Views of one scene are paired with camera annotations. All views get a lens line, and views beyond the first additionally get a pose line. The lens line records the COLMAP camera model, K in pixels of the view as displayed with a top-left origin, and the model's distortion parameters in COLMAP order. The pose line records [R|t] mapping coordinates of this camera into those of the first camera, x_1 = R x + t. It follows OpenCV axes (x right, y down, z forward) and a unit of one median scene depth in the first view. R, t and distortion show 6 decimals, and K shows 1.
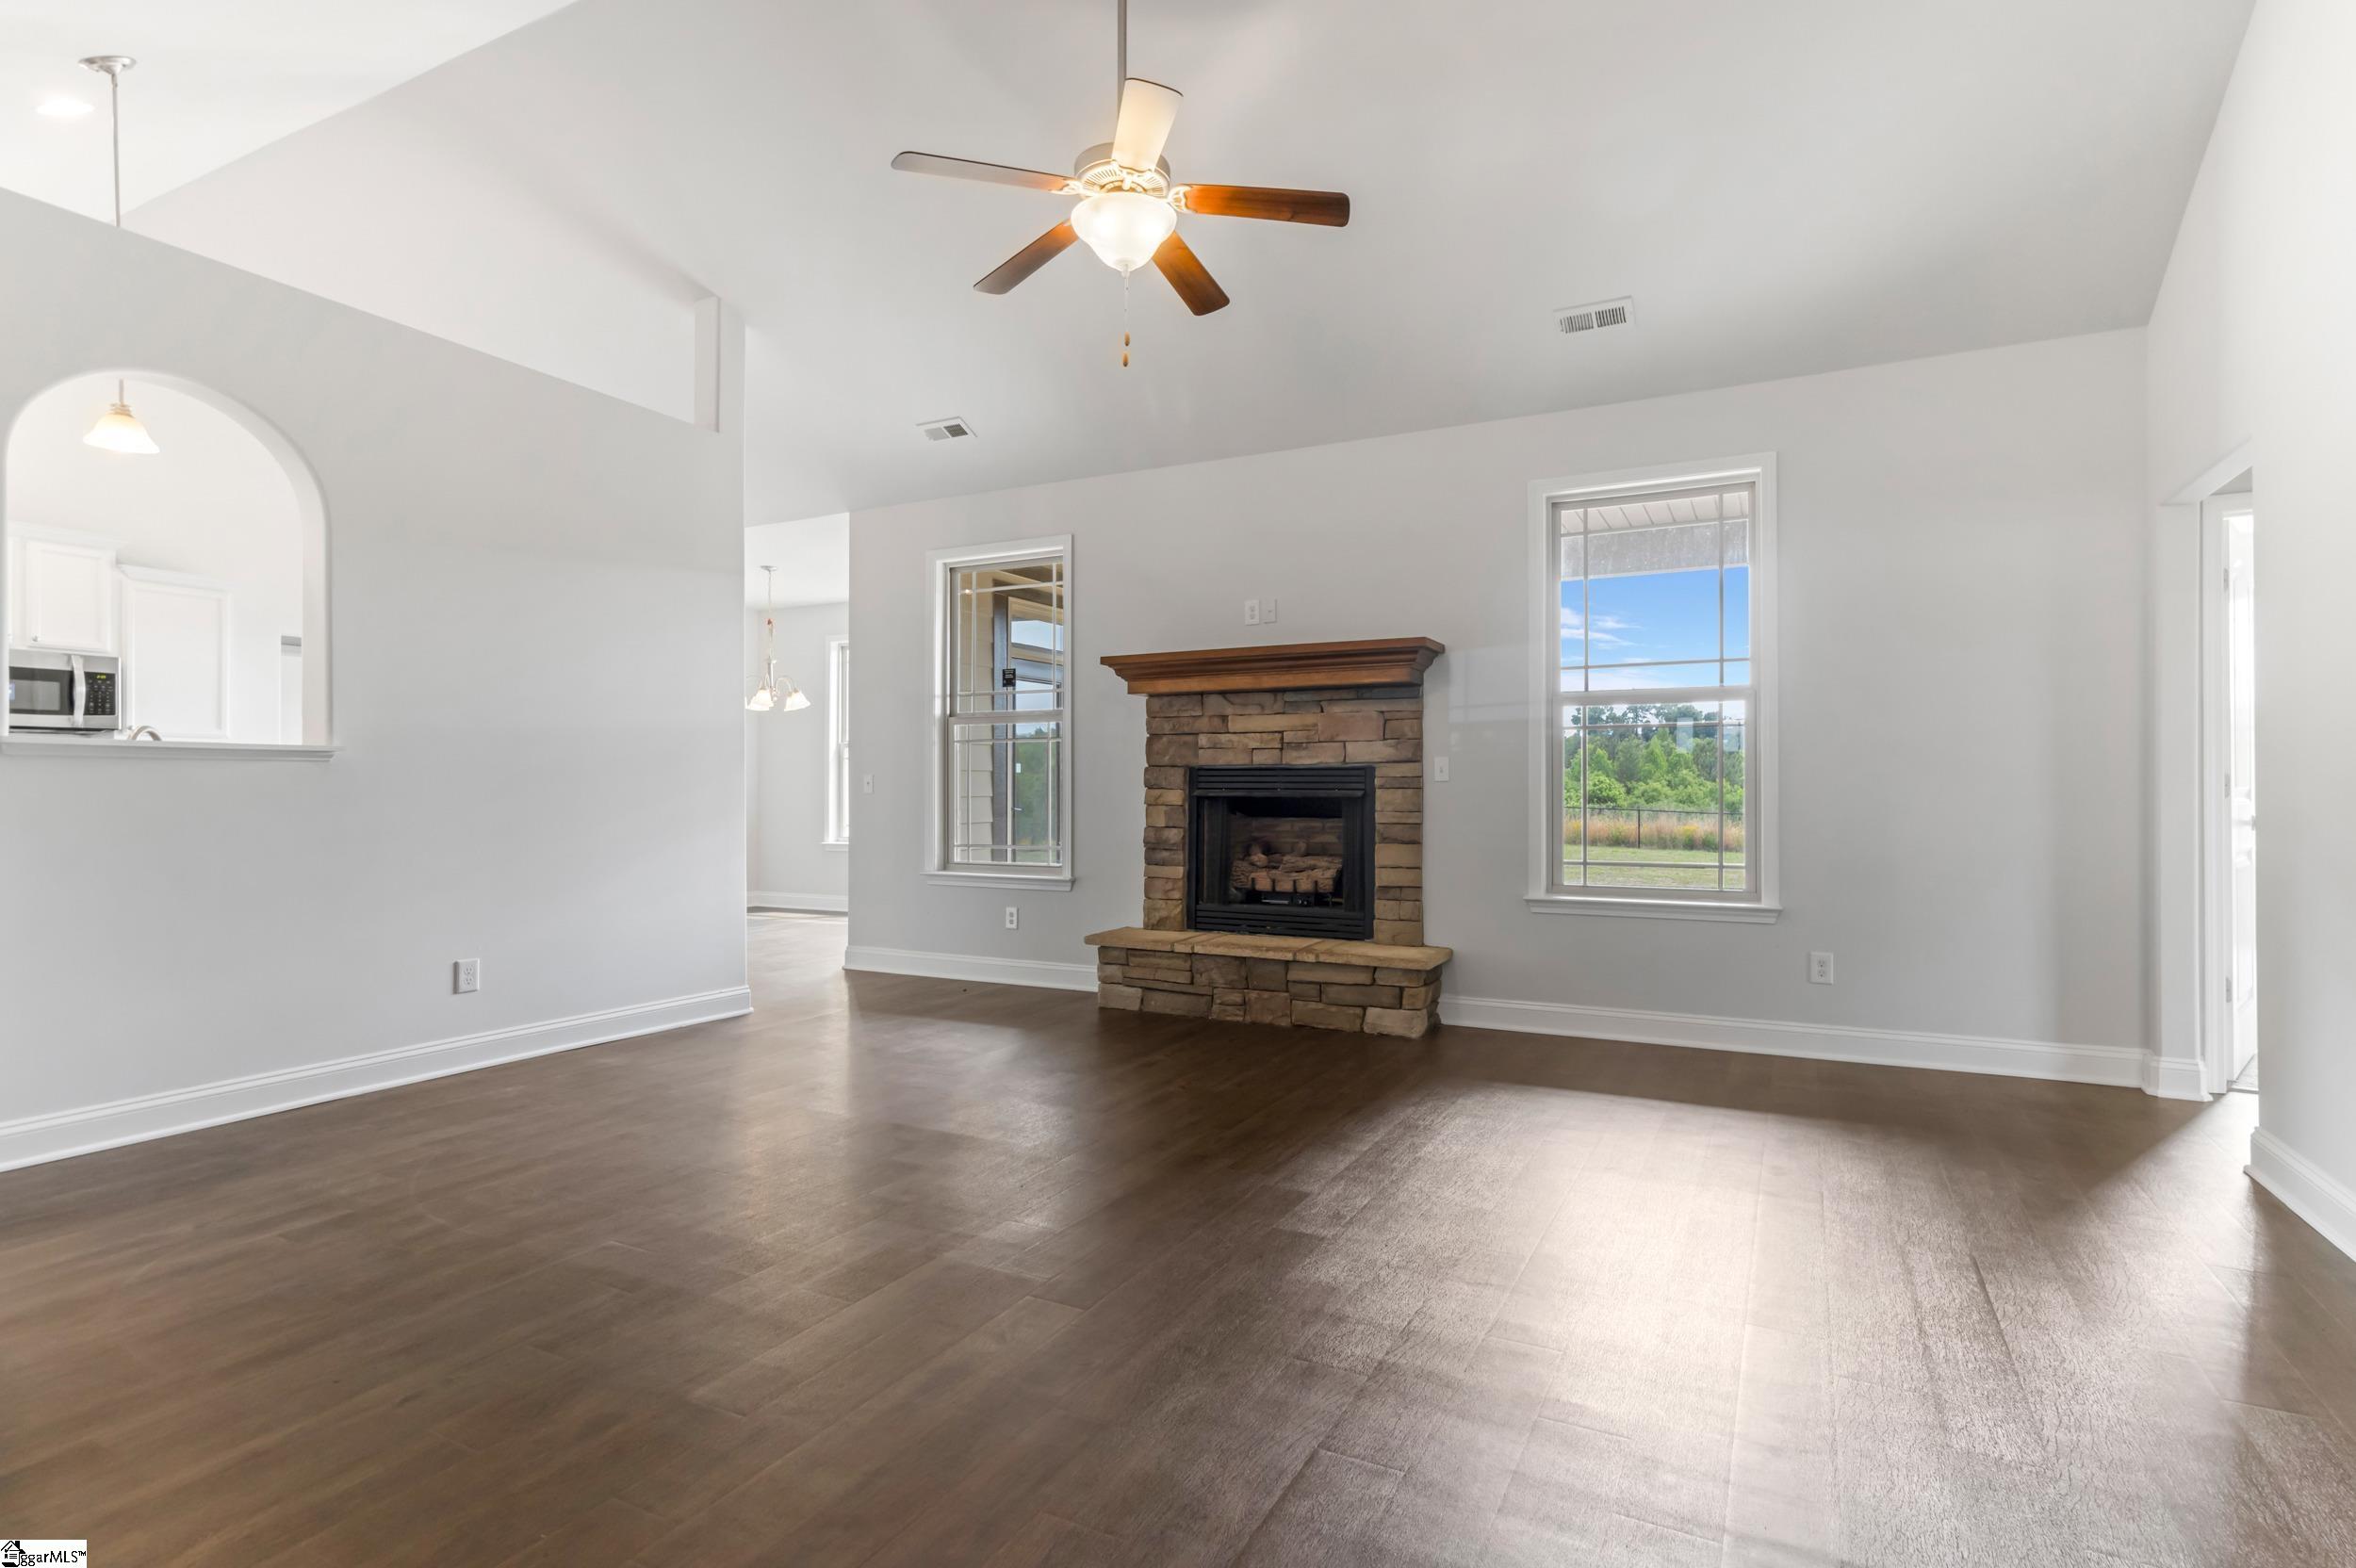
lens RADIAL K [[1152.8, 0, 1159.2], [0, 1152.8, 784.9], [0, 0, 1]] dist [0.003997, 0.004160]
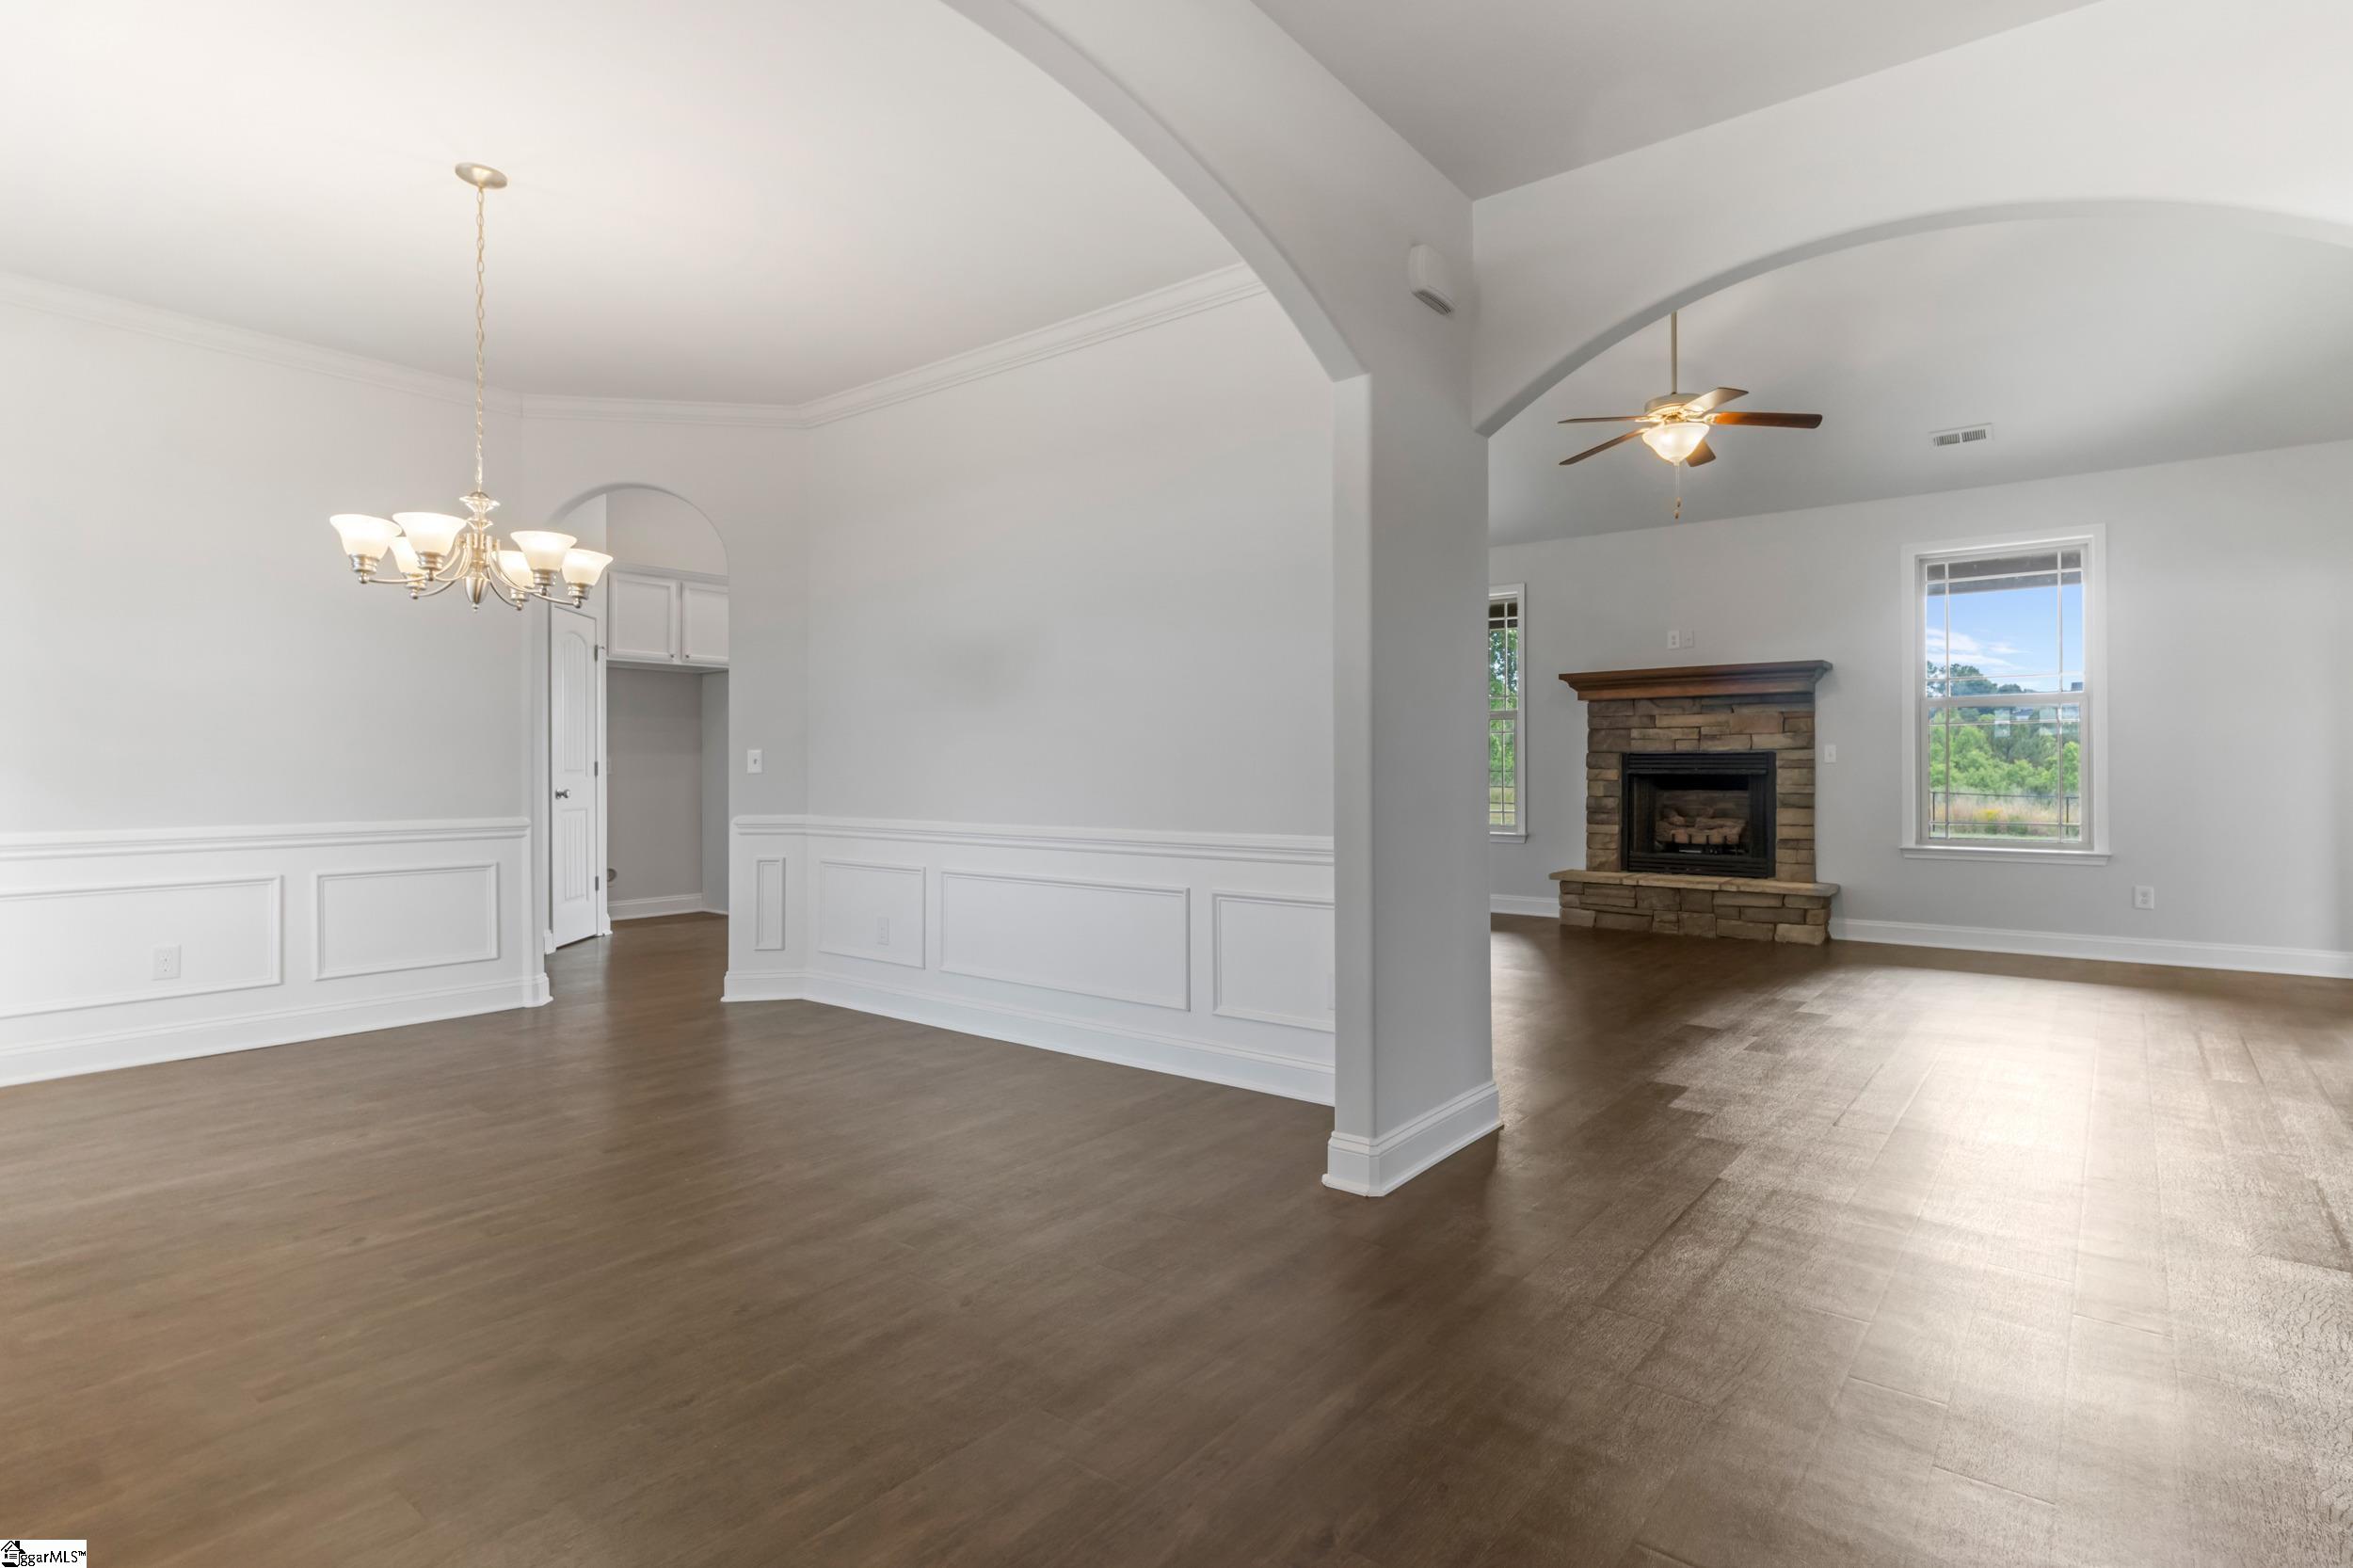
lens RADIAL K [[1151.4, 0, 1185.3], [0, 1151.4, 765.5], [0, 0, 1]] dist [0.003997, 0.004160]
pose [[0.984988, -0.001928, -0.172609, -0.263959], [0.001595, 0.999997, -0.002065, 0.001725], [0.172613, 0.001759, 0.984988, -0.467432]]
